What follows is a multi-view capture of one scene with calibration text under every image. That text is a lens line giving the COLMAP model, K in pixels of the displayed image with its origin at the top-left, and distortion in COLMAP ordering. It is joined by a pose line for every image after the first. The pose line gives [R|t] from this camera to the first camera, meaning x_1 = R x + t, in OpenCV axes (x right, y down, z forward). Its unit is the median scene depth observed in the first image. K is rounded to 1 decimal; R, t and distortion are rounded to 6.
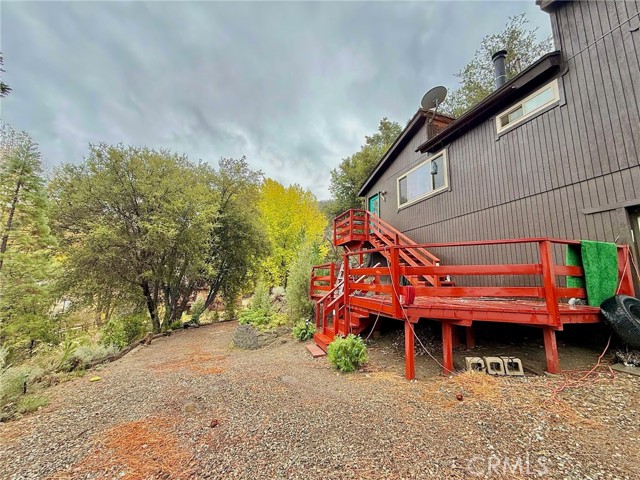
lens RADIAL K [[254.6, 0, 314.0], [0, 254.6, 240.7], [0, 0, 1]] dist [-0.000891, -0.000074]
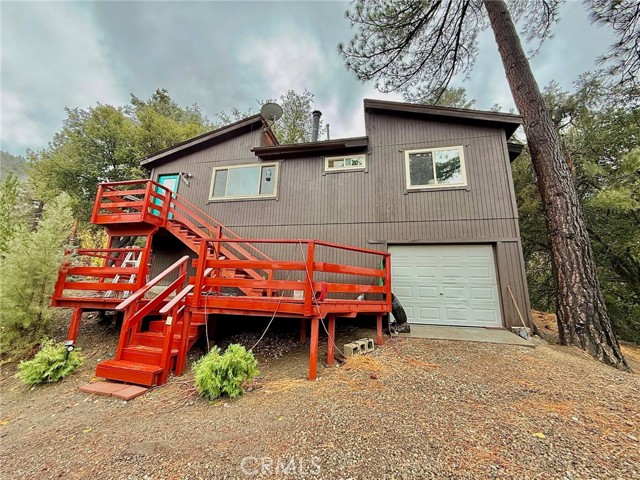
lens RADIAL K [[254.6, 0, 317.1], [0, 254.6, 239.1], [0, 0, 1]] dist [-0.000891, -0.000074]
pose [[0.492593, 0.184952, 0.850379, -0.304318], [-0.160932, 0.979662, -0.119848, 0.076641], [-0.855250, -0.077816, 0.512339, 0.297449]]
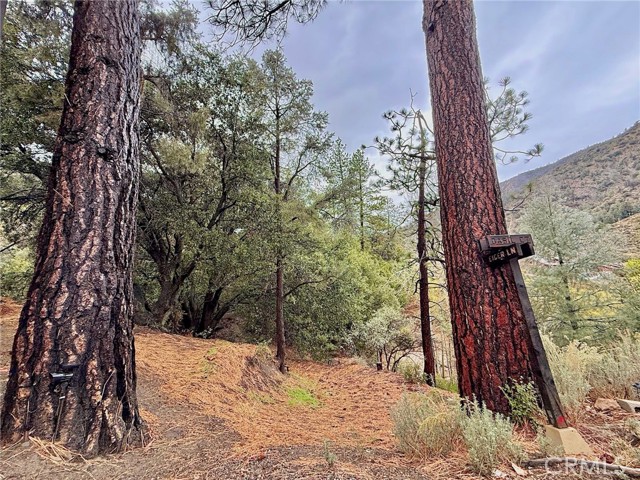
lens RADIAL K [[254.6, 0, 316.5], [0, 254.6, 236.7], [0, 0, 1]] dist [-0.000891, -0.000074]
pose [[-0.815753, 0.082843, 0.572437, 0.394526], [-0.085781, 0.961417, -0.261378, 0.015528], [-0.572004, -0.262324, -0.777173, 0.087290]]
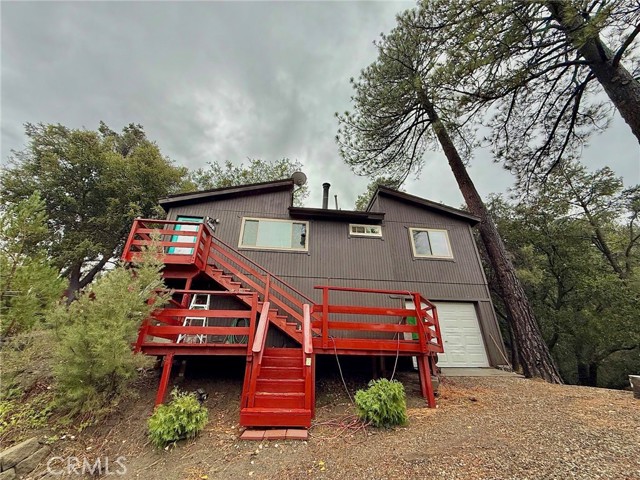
lens RADIAL K [[254.6, 0, 313.2], [0, 254.6, 238.8], [0, 0, 1]] dist [-0.000891, -0.000074]
pose [[0.186149, 0.400335, 0.897263, -0.637435], [-0.163882, 0.913082, -0.373394, 0.202216], [-0.968758, -0.077538, 0.235577, 0.746769]]
